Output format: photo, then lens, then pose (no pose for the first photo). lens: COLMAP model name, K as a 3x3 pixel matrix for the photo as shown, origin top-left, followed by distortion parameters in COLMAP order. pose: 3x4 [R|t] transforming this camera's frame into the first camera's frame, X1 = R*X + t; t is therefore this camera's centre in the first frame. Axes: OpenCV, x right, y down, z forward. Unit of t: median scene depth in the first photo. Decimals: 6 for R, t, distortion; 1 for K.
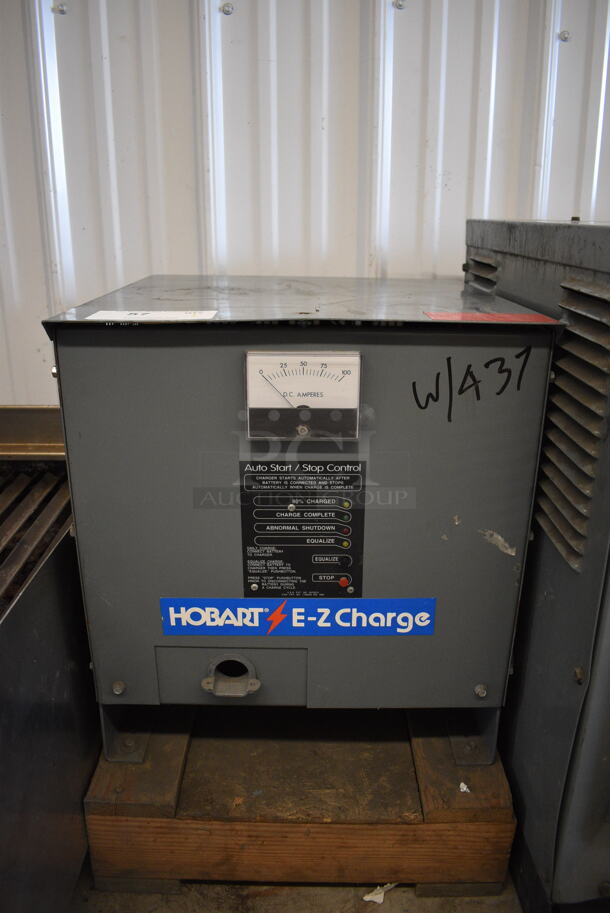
lens RADIAL K [[711.9, 0, 305.0], [0, 711.9, 456.5], [0, 0, 1]] dist [-0.098084, 0.003210]
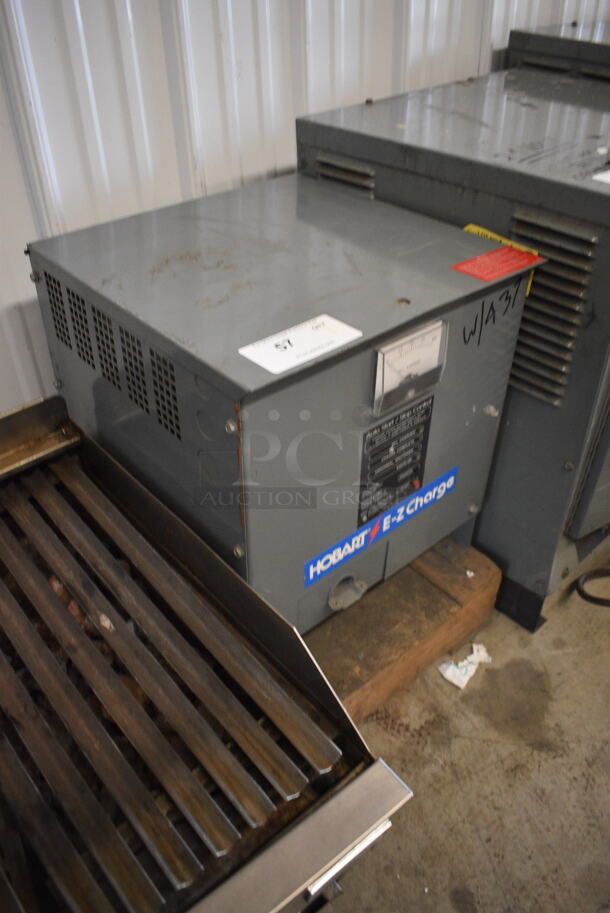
lens RADIAL K [[711.9, 0, 305.0], [0, 711.9, 456.5], [0, 0, 1]] dist [-0.098084, 0.003210]
pose [[0.755262, -0.407042, 0.513709, -0.735174], [0.228085, 0.898018, 0.376219, -0.396353], [-0.614457, -0.166975, 0.771079, 0.135528]]
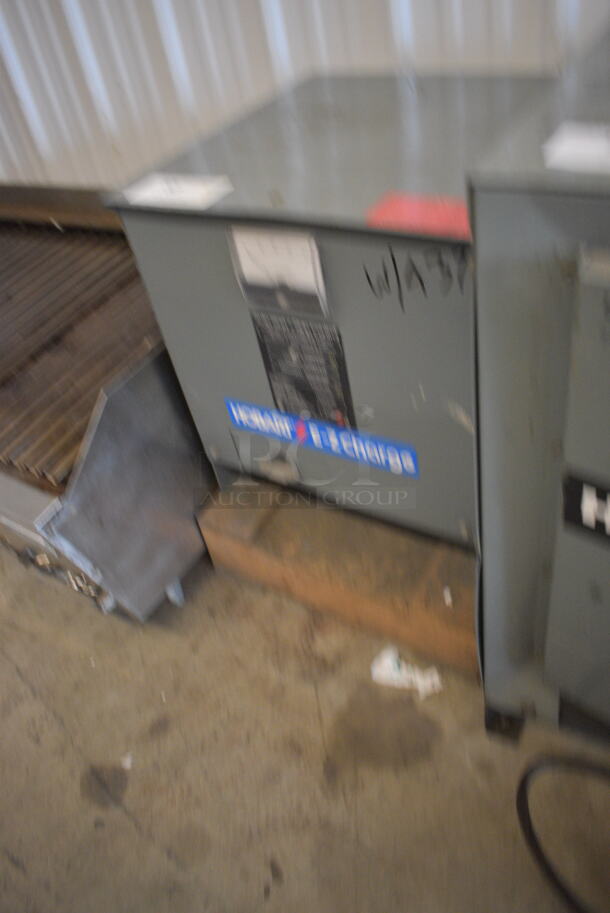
lens RADIAL K [[711.9, 0, 305.0], [0, 711.9, 456.5], [0, 0, 1]] dist [-0.098084, 0.003210]
pose [[0.845411, 0.252859, -0.470471, 0.573644], [-0.017329, 0.893361, 0.449006, -0.292206], [0.533835, -0.371441, 0.759639, 0.052665]]
